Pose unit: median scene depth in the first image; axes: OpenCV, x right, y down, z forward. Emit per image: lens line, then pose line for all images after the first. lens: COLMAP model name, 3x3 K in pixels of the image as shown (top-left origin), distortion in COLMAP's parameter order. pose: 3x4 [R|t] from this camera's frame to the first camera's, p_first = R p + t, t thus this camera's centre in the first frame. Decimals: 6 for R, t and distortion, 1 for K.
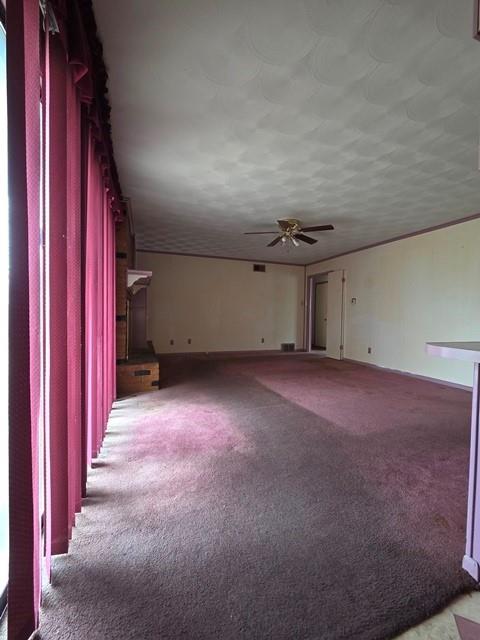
lens RADIAL K [[260.0, 0, 240.1], [0, 260.0, 320.9], [0, 0, 1]] dist [-0.003220, 0.001809]
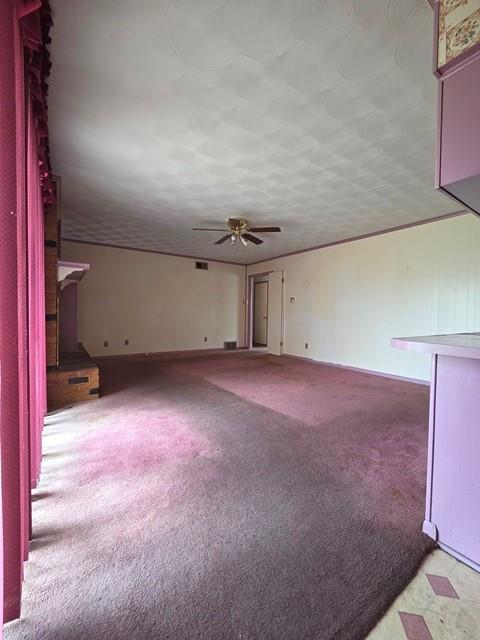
lens RADIAL K [[260.0, 0, 237.8], [0, 260.0, 320.6], [0, 0, 1]] dist [-0.003220, 0.001809]
pose [[0.969712, -0.008870, 0.244091, -0.115914], [0.007716, 0.999954, 0.005683, -0.001631], [-0.244130, -0.003628, 0.969736, 0.043959]]
